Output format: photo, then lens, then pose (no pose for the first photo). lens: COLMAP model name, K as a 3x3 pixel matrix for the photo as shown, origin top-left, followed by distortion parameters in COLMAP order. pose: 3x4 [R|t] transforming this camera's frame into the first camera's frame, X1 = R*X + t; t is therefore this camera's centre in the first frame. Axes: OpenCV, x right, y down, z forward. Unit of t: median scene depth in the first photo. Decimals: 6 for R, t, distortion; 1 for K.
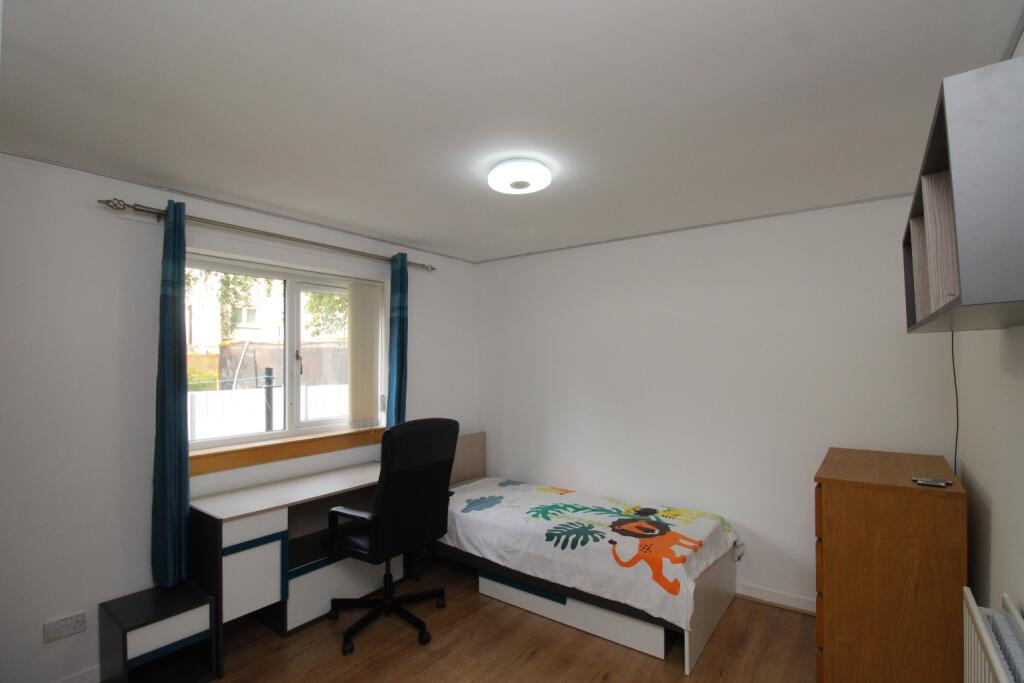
lens RADIAL K [[478.5, 0, 512.7], [0, 478.5, 349.8], [0, 0, 1]] dist [-0.019439, -0.000518]
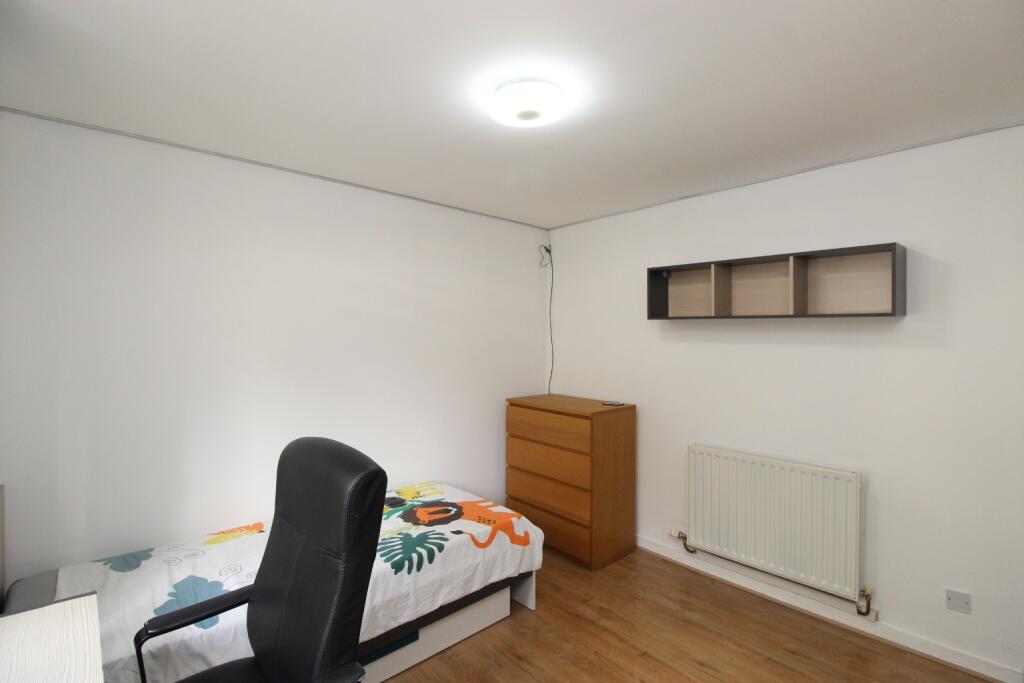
lens RADIAL K [[478.5, 0, 511.4], [0, 478.5, 338.4], [0, 0, 1]] dist [-0.019439, -0.000518]
pose [[0.201286, -0.001181, 0.979532, -0.621101], [-0.018516, 0.999816, 0.005010, 0.030167], [-0.979357, -0.019145, 0.201227, 0.694207]]
